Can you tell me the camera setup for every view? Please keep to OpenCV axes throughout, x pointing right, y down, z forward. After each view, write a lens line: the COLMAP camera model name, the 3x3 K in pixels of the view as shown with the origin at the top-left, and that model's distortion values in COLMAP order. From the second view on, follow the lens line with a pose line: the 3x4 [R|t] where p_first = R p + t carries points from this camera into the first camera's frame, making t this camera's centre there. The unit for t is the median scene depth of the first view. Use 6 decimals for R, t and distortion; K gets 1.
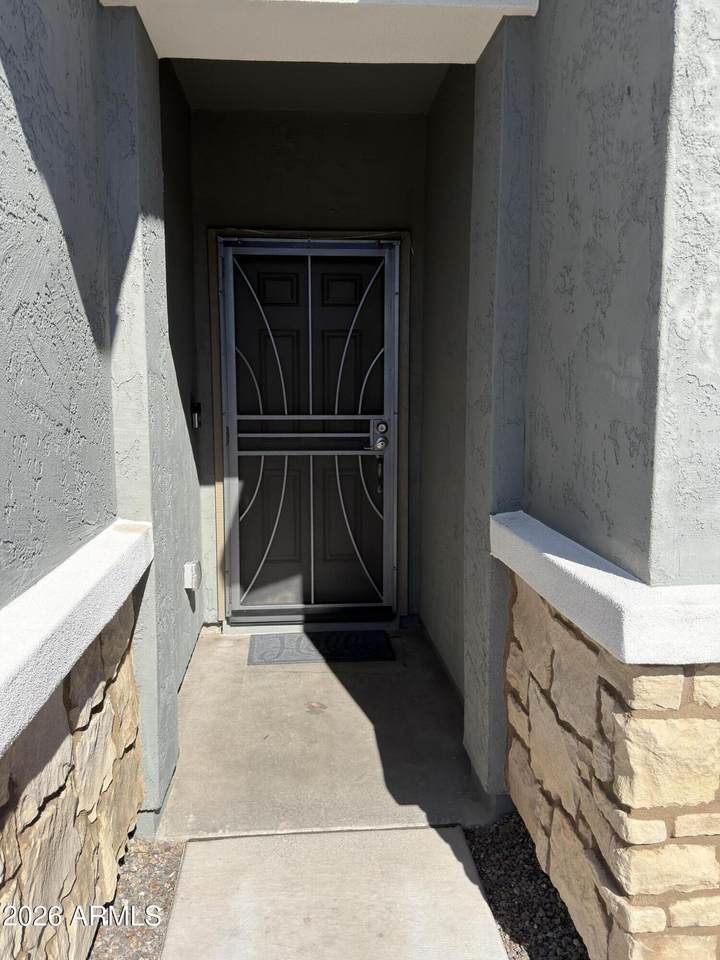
lens RADIAL K [[781.2, 0, 360.0], [0, 781.2, 480.0], [0, 0, 1]] dist [0.129402, -0.226606]
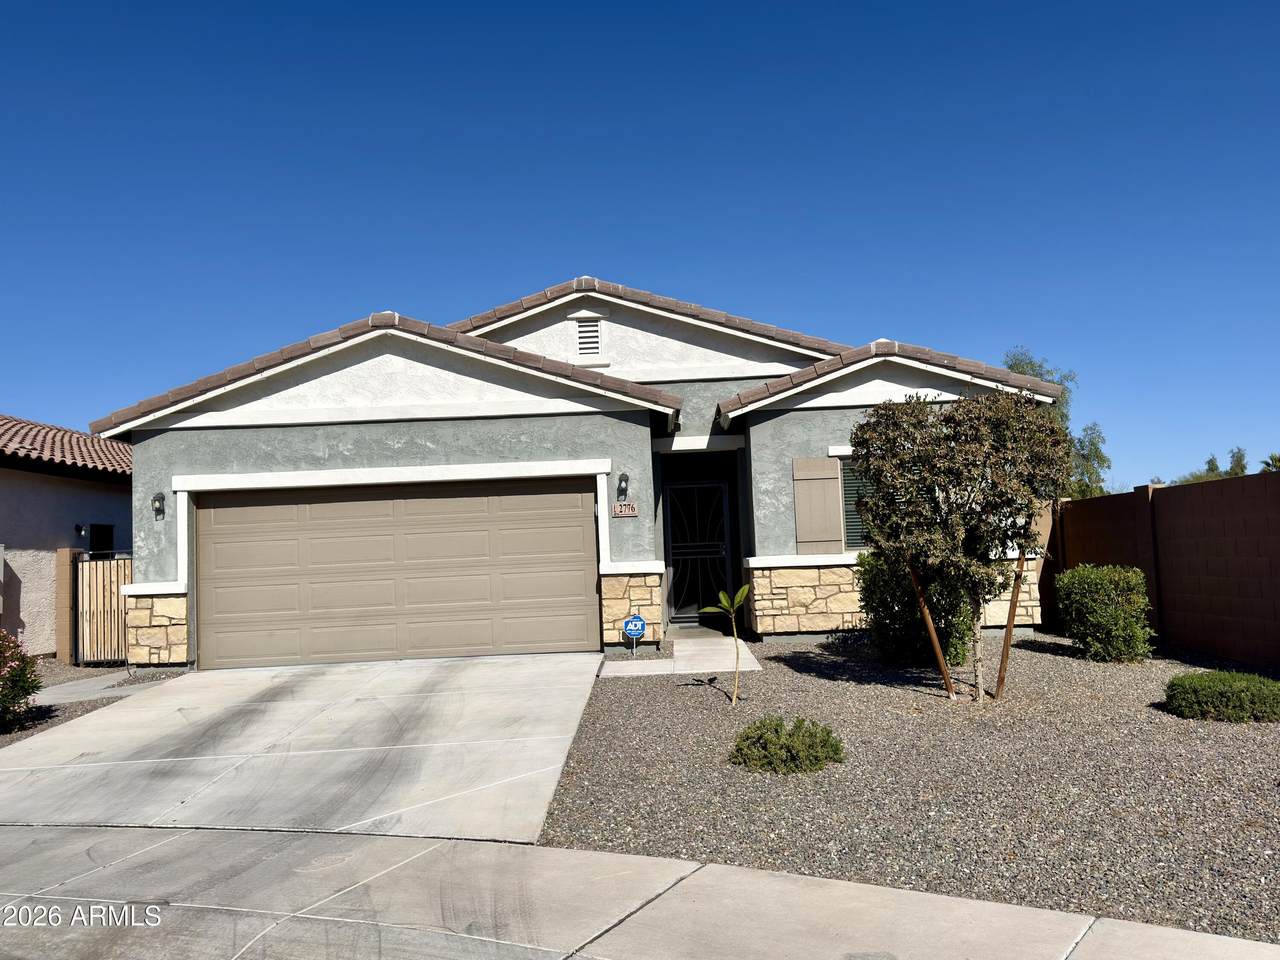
lens RADIAL K [[1041.7, 0, 643.3], [0, 1041.7, 506.3], [0, 0, 1]] dist [0.129402, -0.226606]
pose [[0.993499, -0.049543, -0.102491, 0.340436], [0.031369, 0.984618, -0.171883, 1.088407], [0.109430, 0.167550, 0.979771, -6.946917]]
